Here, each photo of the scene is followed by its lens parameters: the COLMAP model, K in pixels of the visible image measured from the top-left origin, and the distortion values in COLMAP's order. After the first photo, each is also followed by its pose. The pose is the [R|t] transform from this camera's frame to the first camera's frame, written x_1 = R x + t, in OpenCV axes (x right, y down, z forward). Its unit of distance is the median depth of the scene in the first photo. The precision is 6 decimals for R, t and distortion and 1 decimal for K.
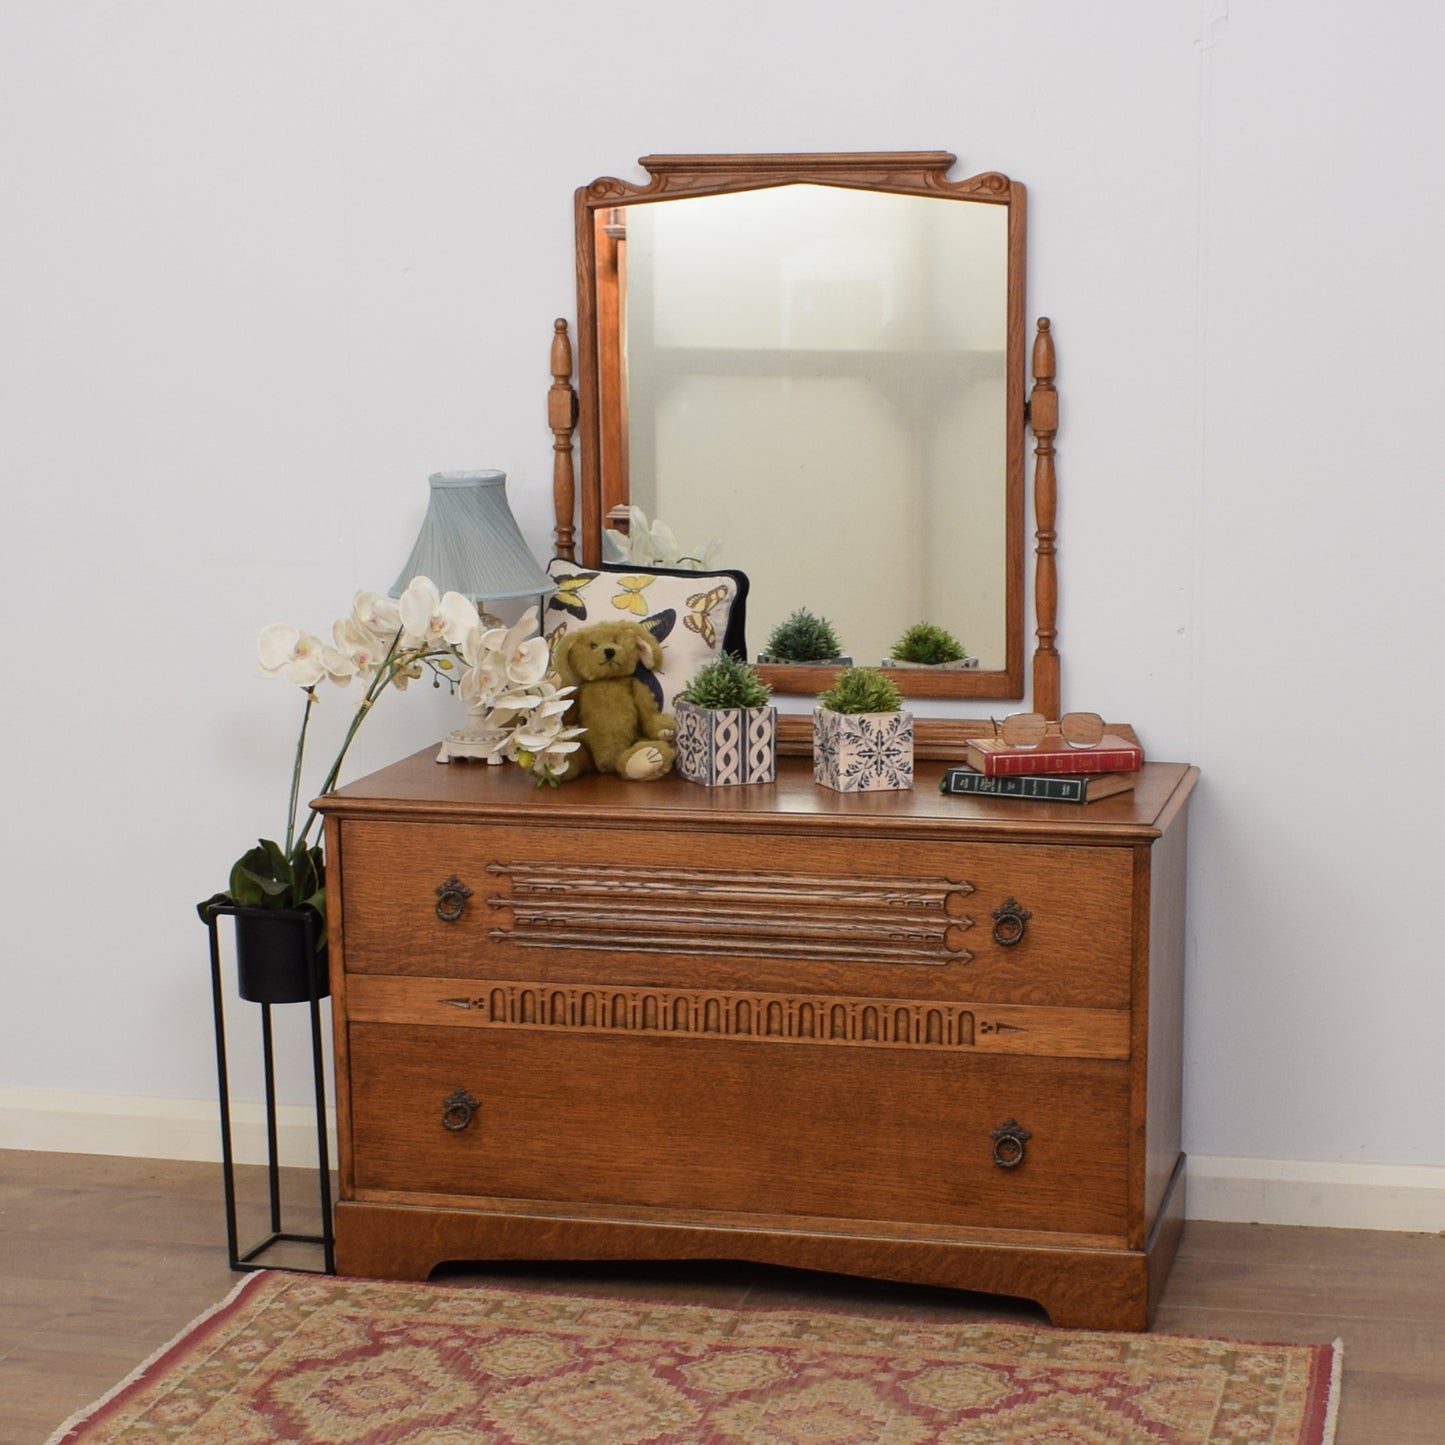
lens RADIAL K [[3091.7, 0, 813.3], [0, 3091.7, 859.3], [0, 0, 1]] dist [-0.049327, -0.226888]
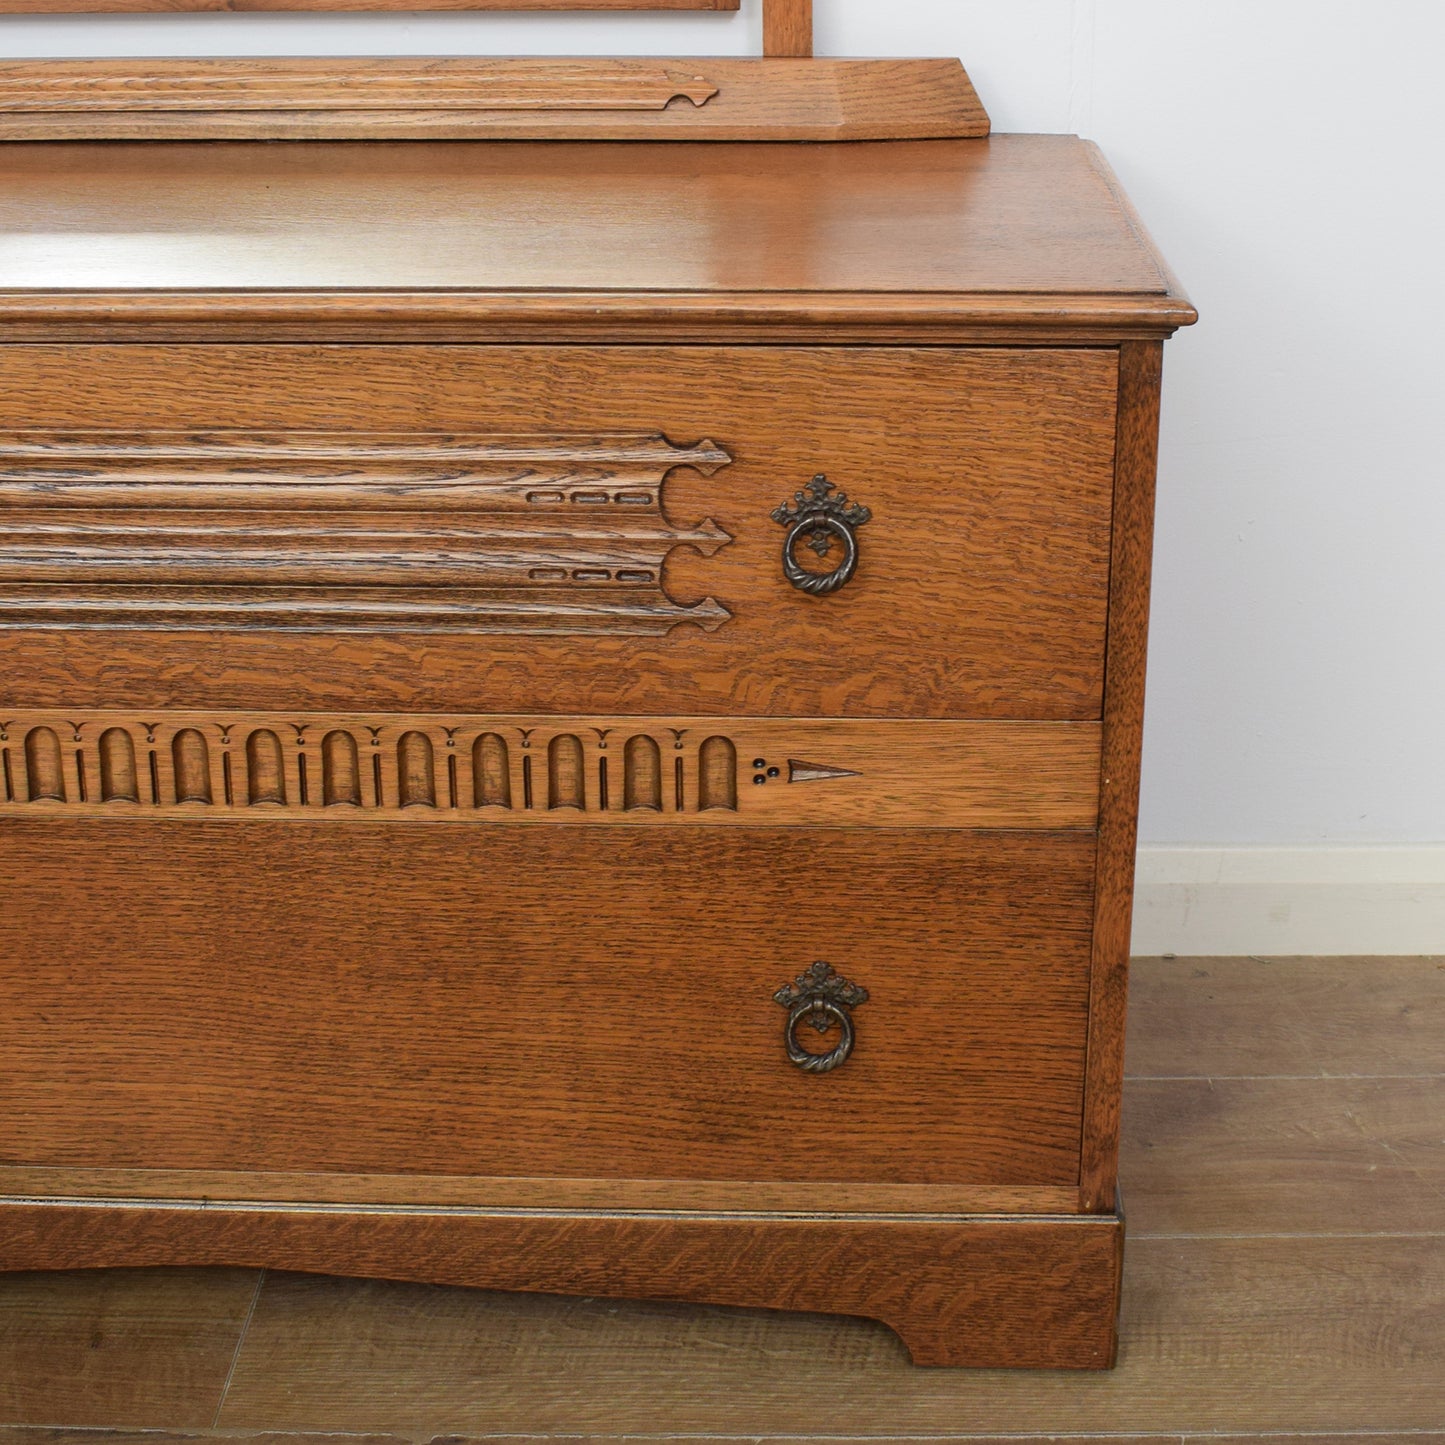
lens RADIAL K [[2430.1, 0, 786.3], [0, 2430.1, 561.2], [0, 0, 1]] dist [-0.106531, 0.038196]
pose [[0.980616, -0.059488, 0.186693, -0.002449], [0.031010, 0.987908, 0.151909, -0.025373], [-0.193472, -0.143175, 0.970603, 0.662709]]
